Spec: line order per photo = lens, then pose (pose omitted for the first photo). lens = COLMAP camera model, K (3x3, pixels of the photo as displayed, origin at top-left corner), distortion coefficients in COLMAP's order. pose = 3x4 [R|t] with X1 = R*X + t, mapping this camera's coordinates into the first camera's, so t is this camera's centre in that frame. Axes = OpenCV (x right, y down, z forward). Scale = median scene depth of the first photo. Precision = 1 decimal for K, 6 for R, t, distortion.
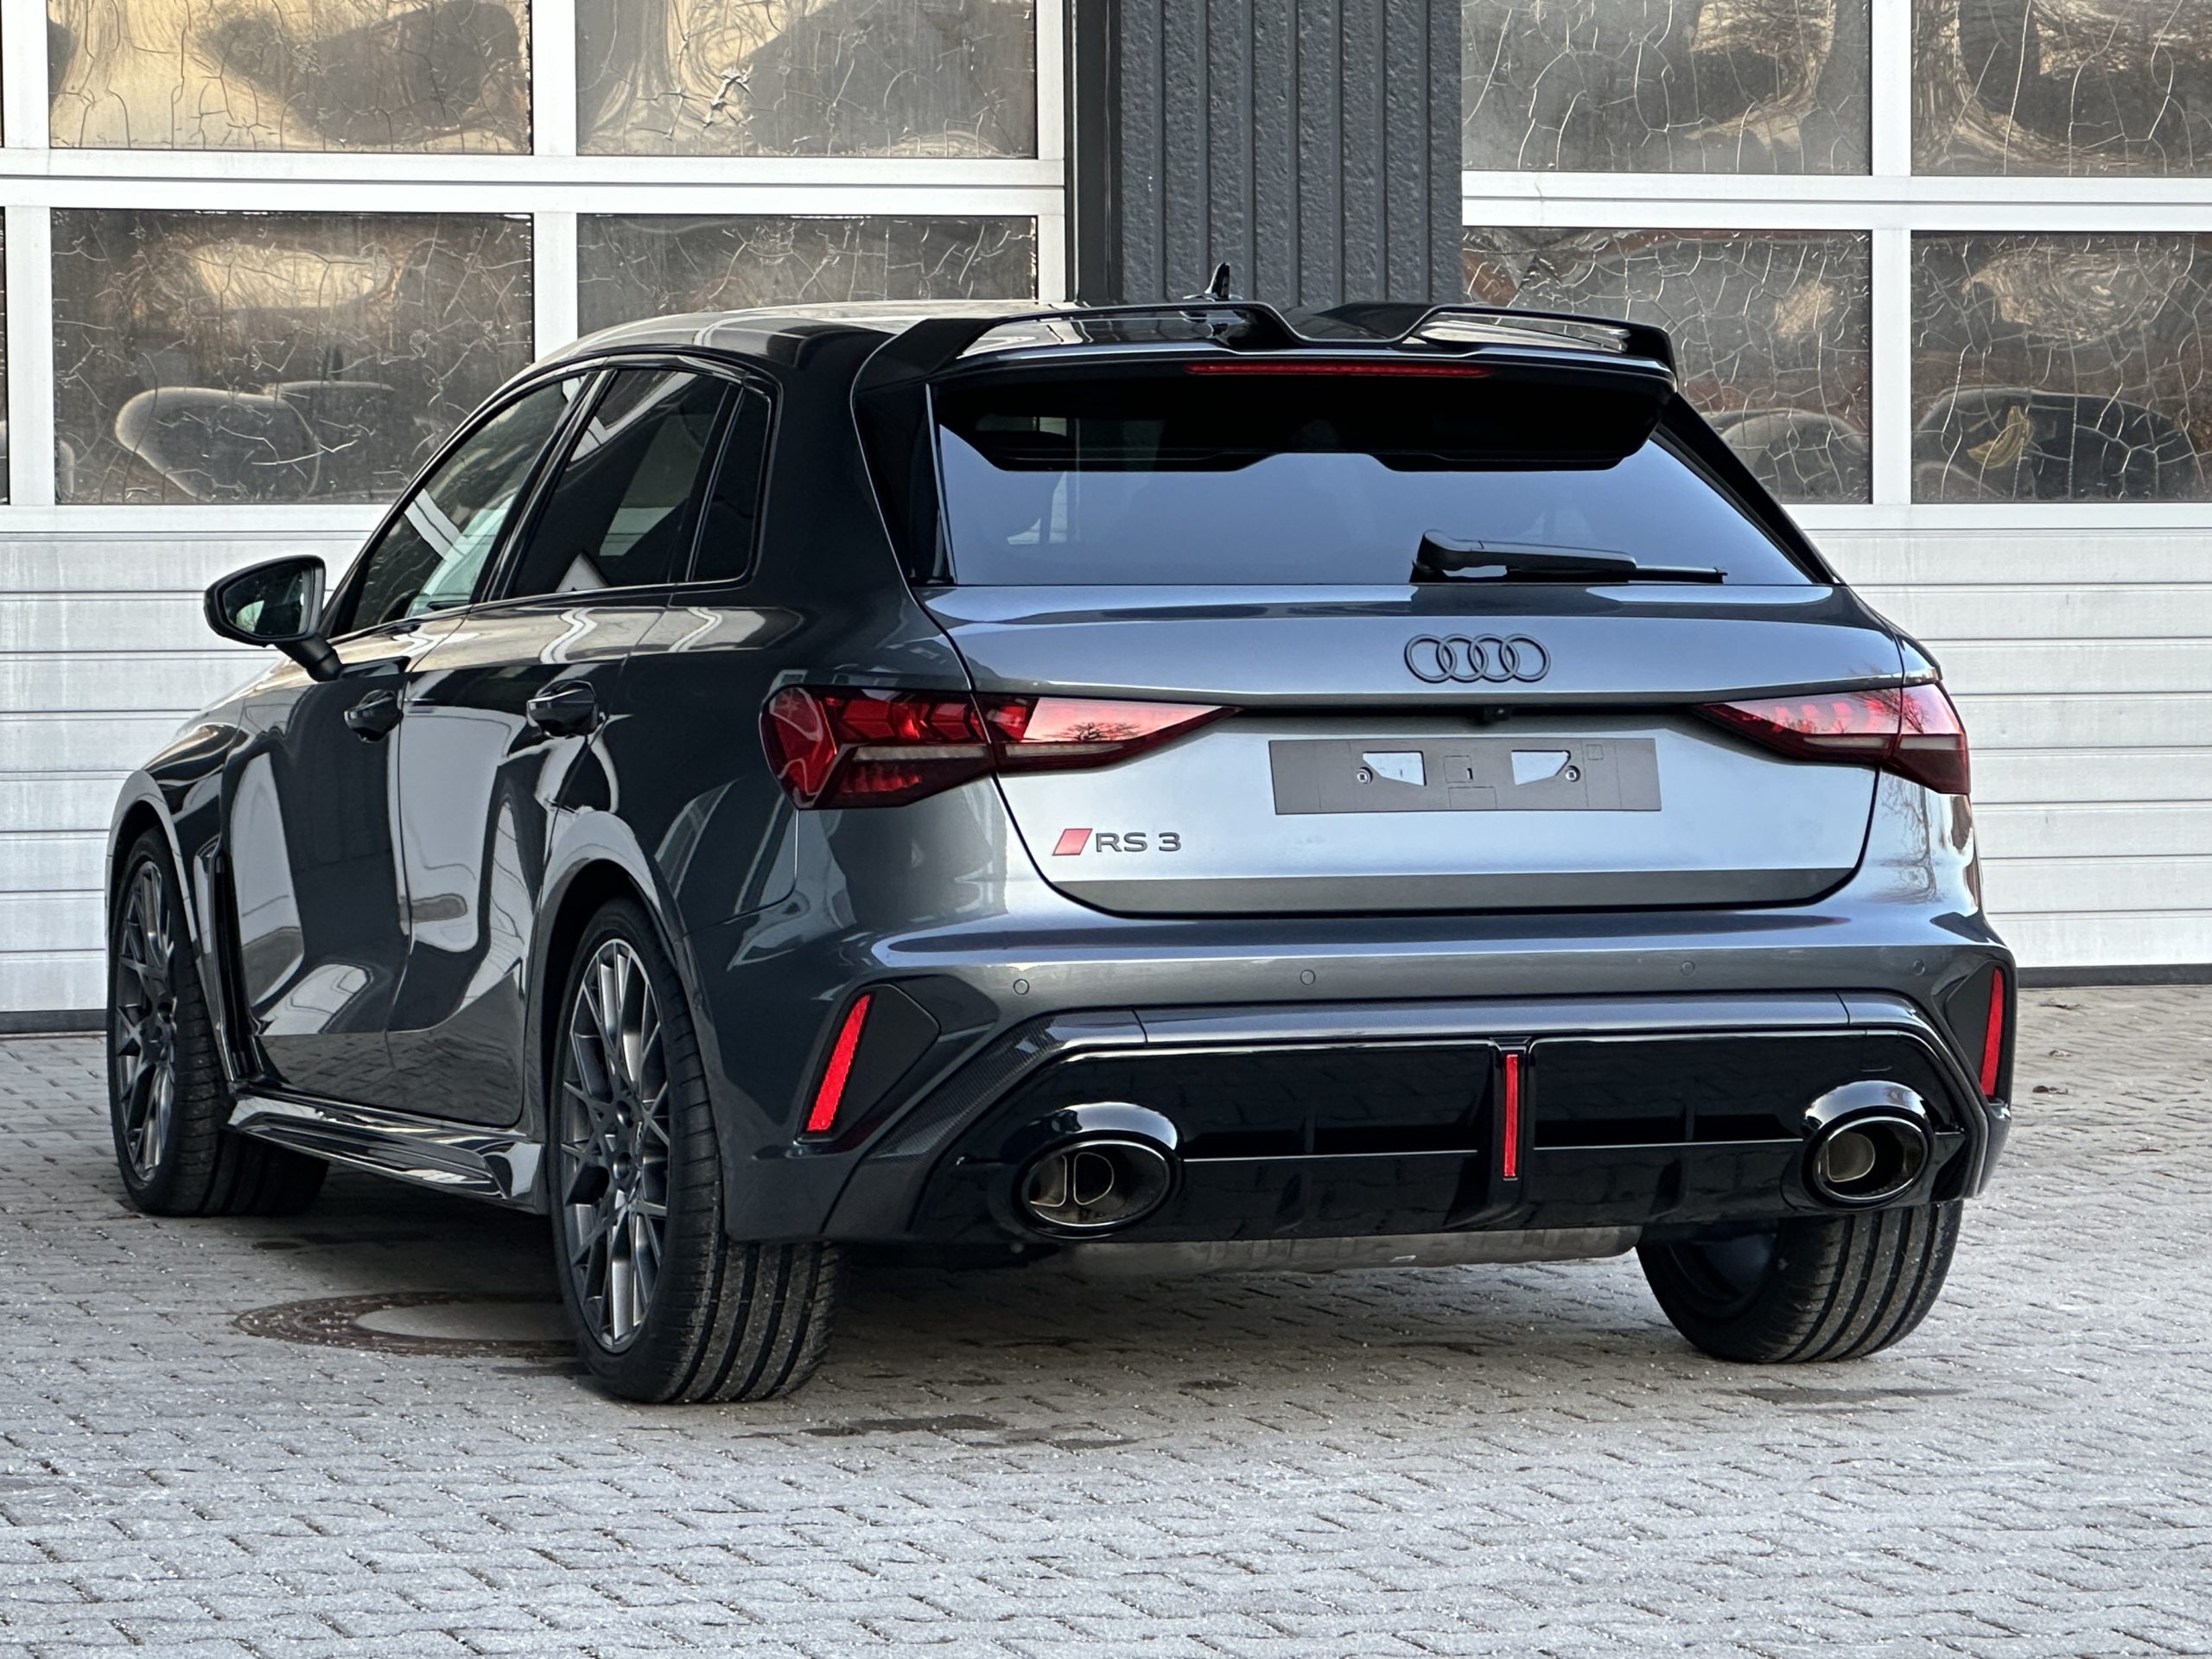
lens RADIAL K [[6784.5, 0, 1084.5], [0, 6784.5, 807.8], [0, 0, 1]] dist [0.194084, 0.000000]
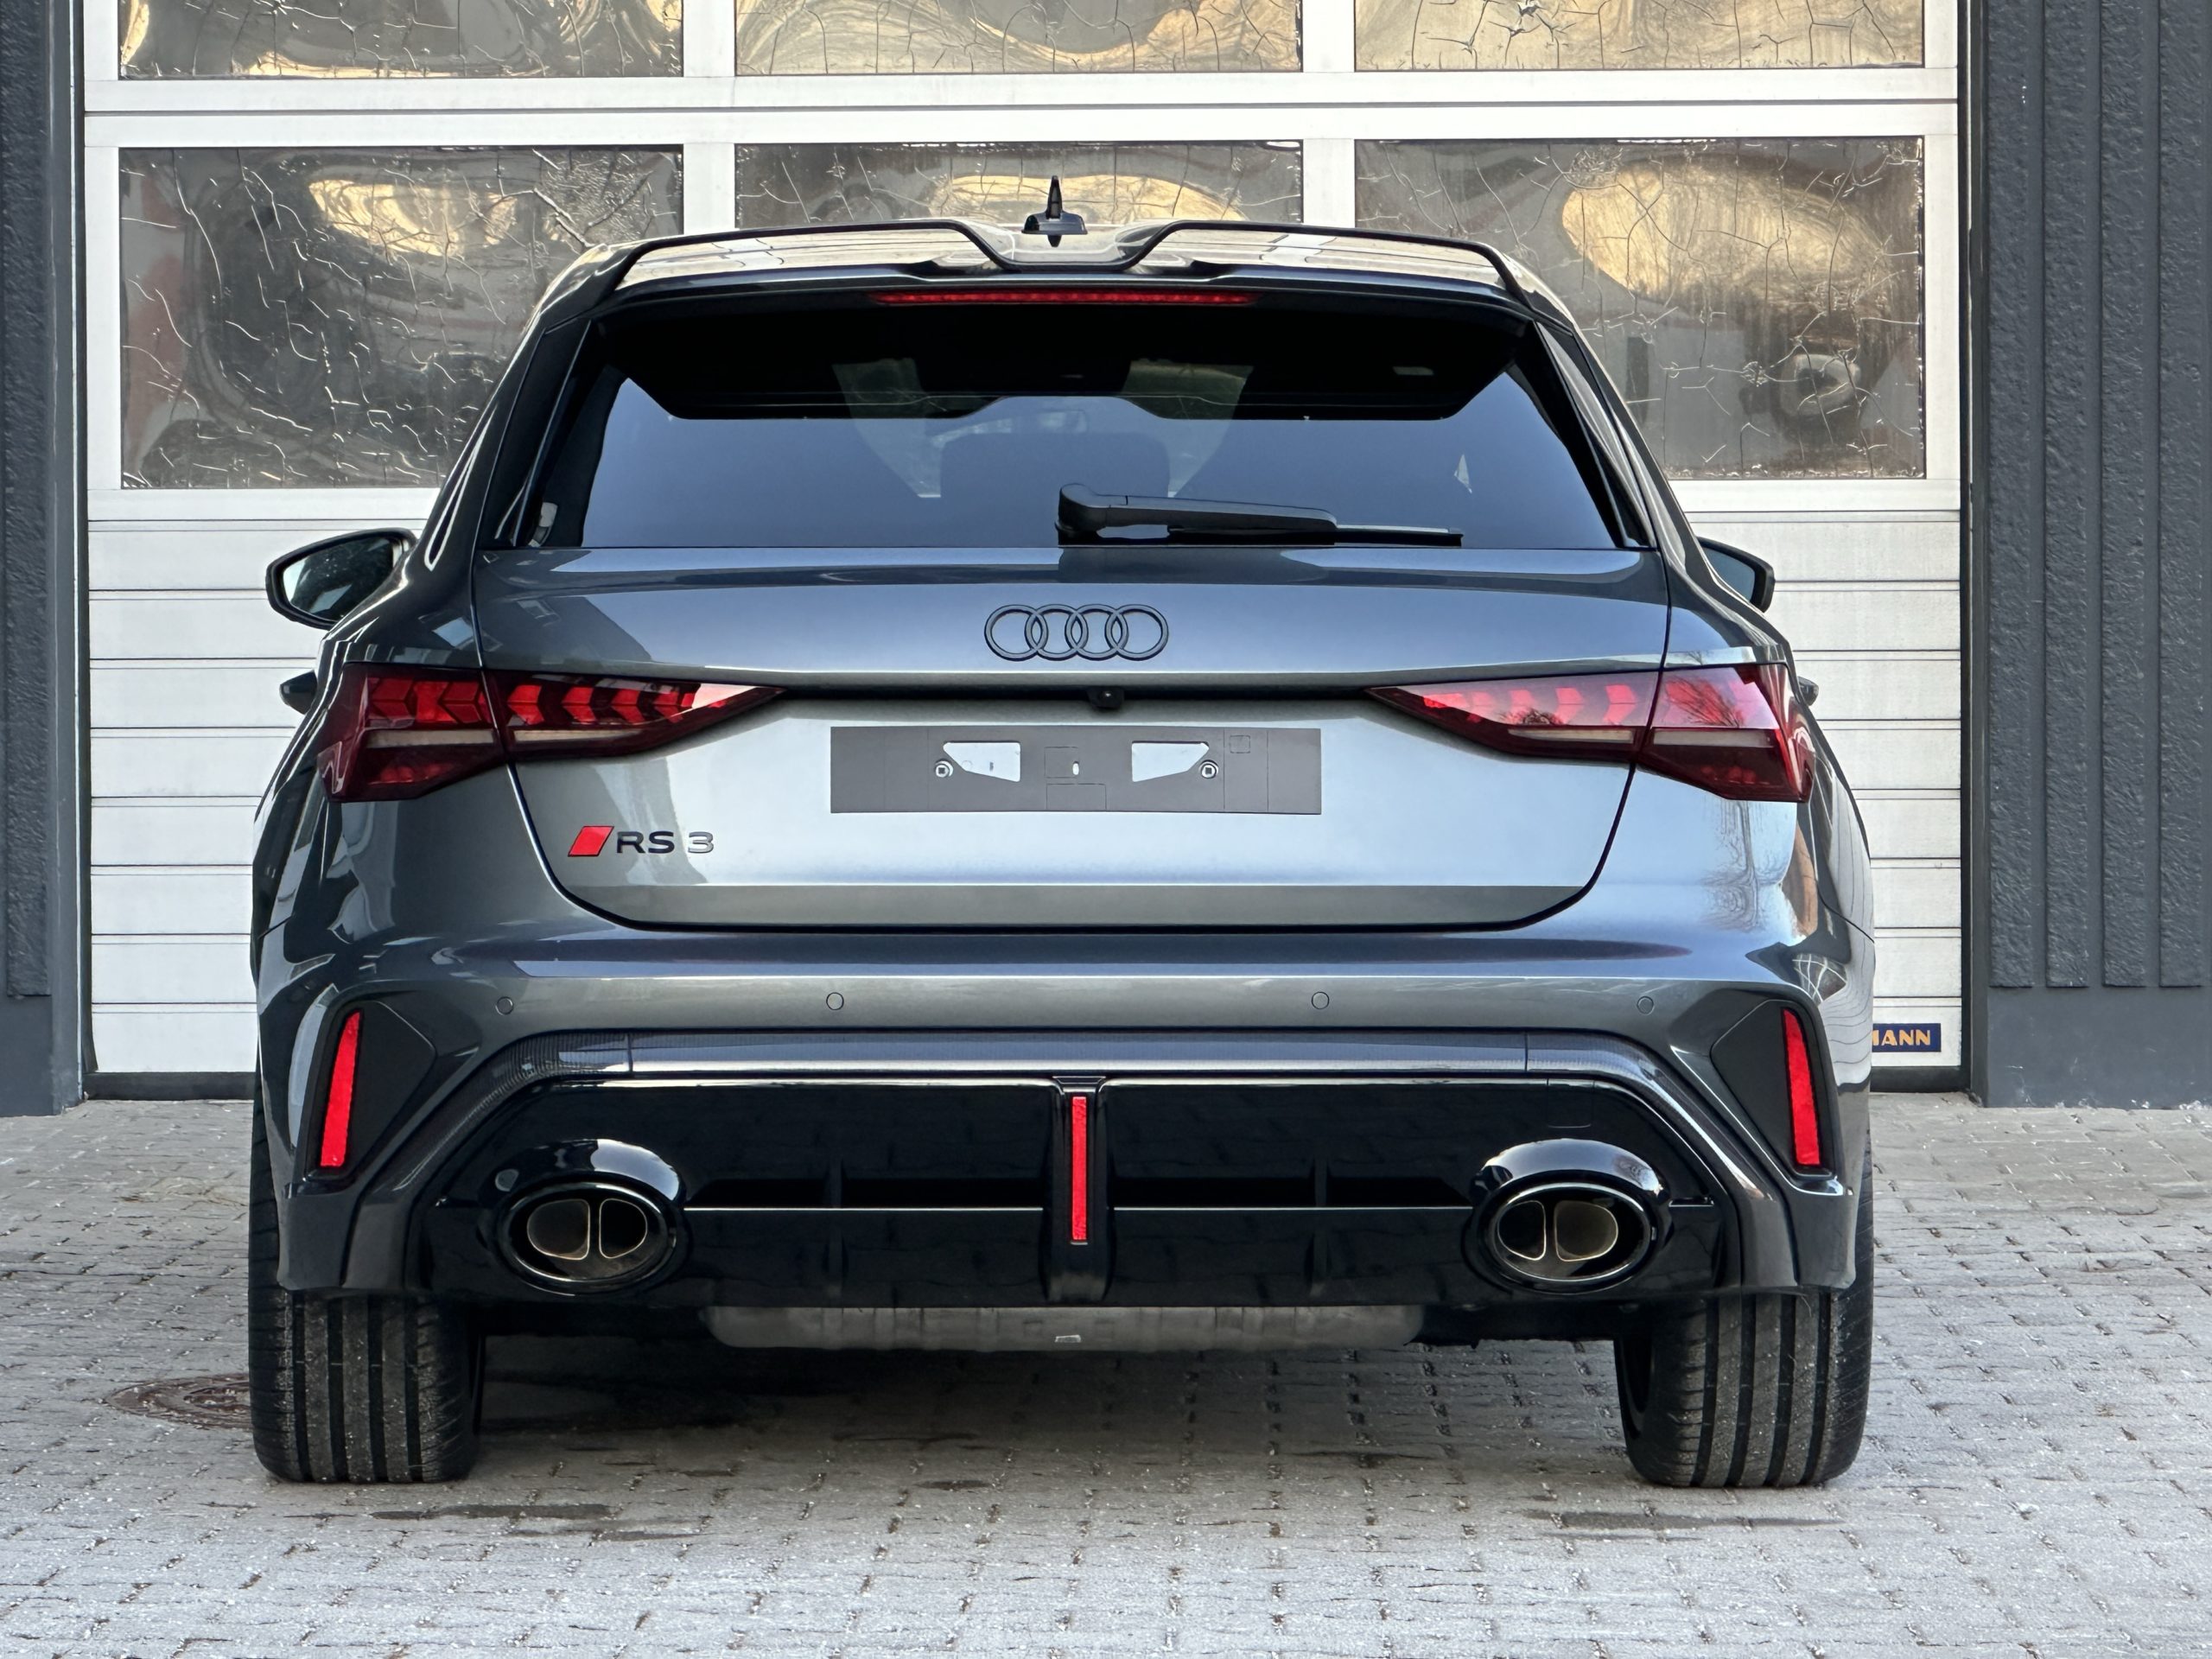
lens RADIAL K [[8444.0, 0, 1104.0], [0, 8444.0, 838.6], [0, 0, 1]] dist [-0.051648, 0.000000]
pose [[0.954262, 0.011427, -0.298754, 0.367967], [-0.013683, 0.999891, -0.005460, 0.009339], [0.298659, 0.009299, 0.954315, -0.010982]]
